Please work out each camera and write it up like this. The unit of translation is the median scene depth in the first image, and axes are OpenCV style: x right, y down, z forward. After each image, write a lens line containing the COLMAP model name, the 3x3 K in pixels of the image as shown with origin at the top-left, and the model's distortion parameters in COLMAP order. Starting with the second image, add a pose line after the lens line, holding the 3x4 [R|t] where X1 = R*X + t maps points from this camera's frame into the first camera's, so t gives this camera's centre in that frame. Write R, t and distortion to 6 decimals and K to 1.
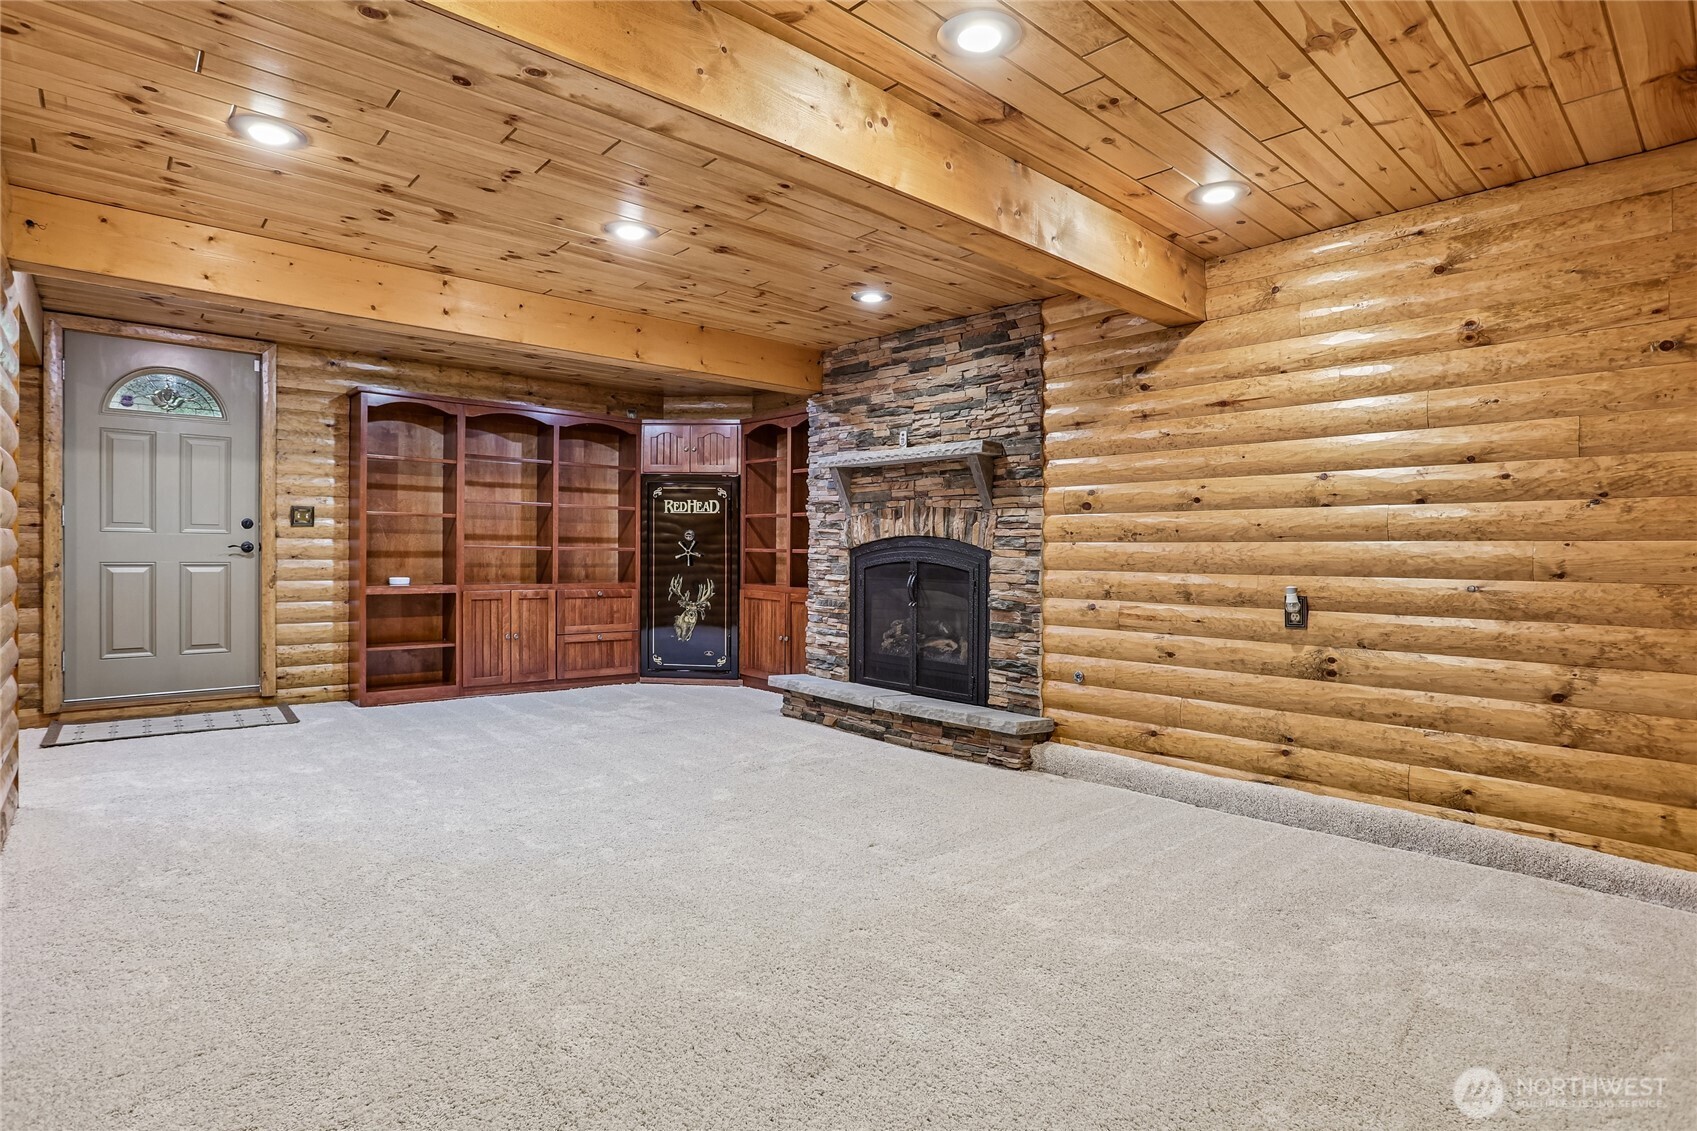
lens RADIAL K [[858.8, 0, 860.1], [0, 858.8, 556.0], [0, 0, 1]] dist [-0.032660, 0.010604]
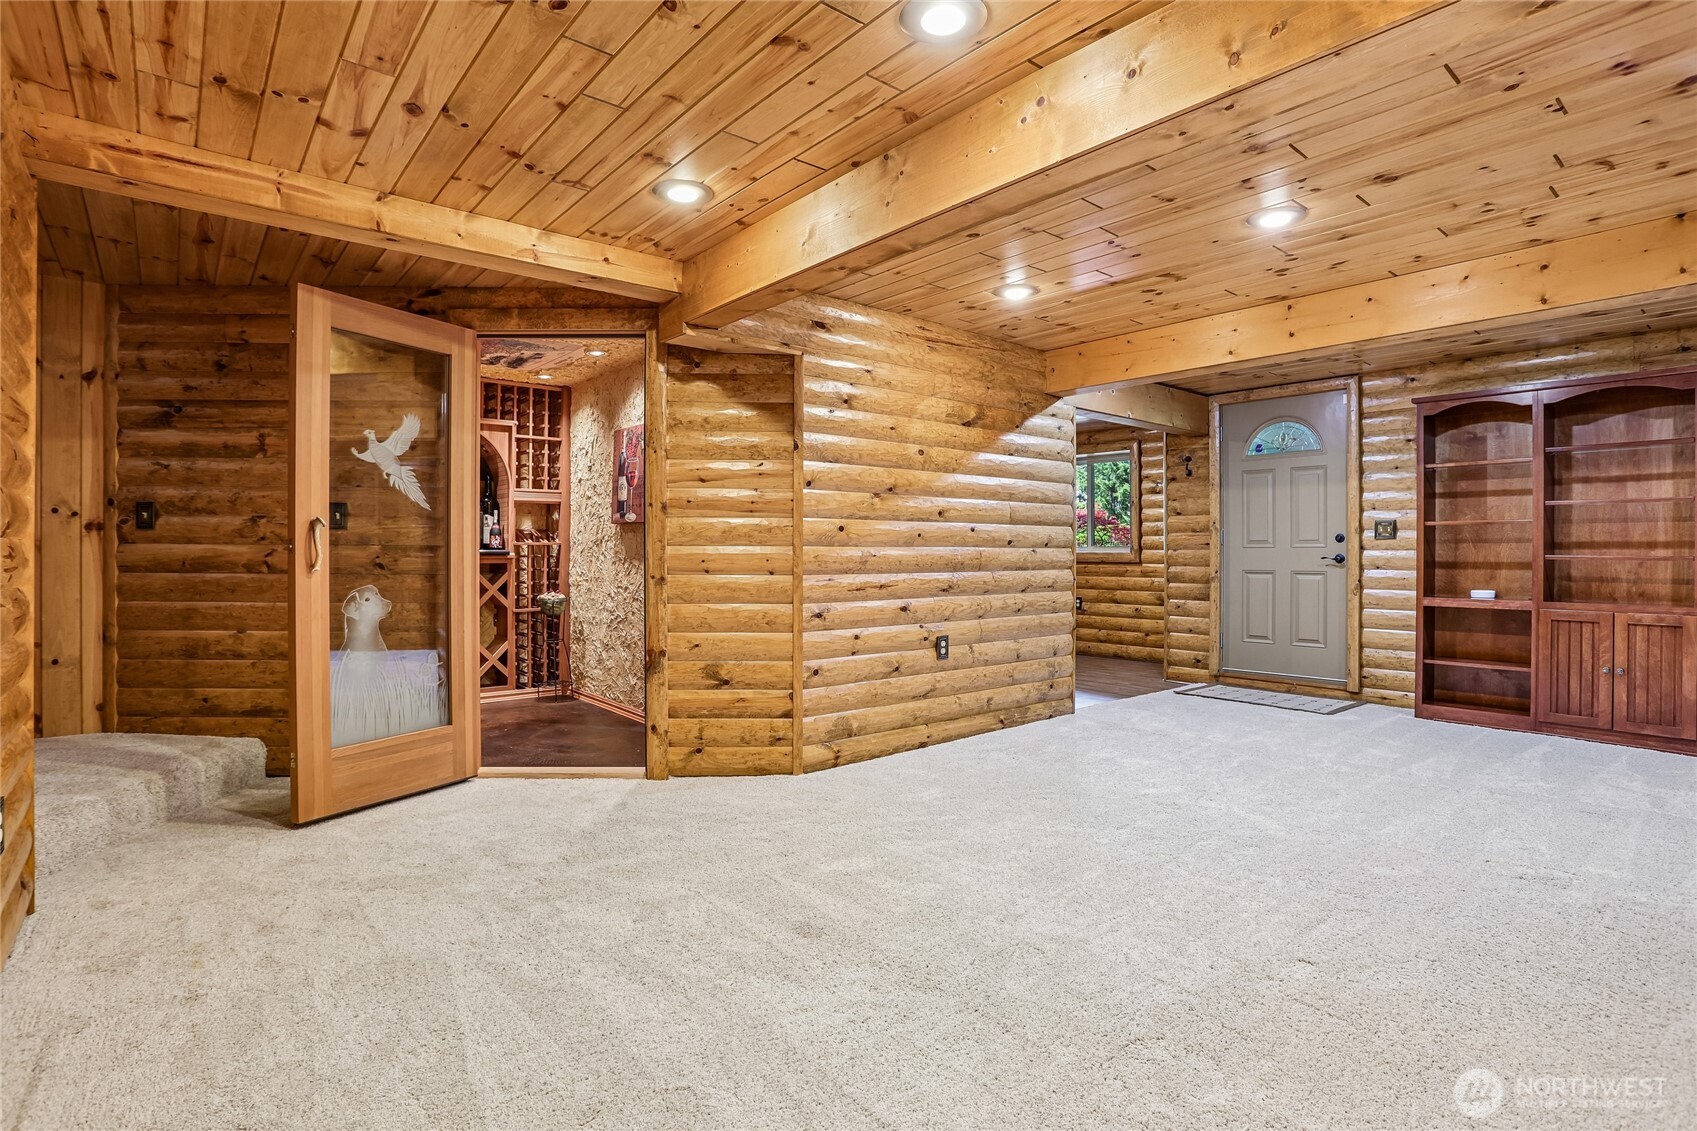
lens RADIAL K [[858.8, 0, 859.3], [0, 858.8, 564.0], [0, 0, 1]] dist [-0.032660, 0.010604]
pose [[-0.023427, 0.001195, -0.999725, 0.400435], [-0.008062, 0.999967, 0.001384, 0.000498], [0.999693, 0.008092, -0.023417, 0.338932]]
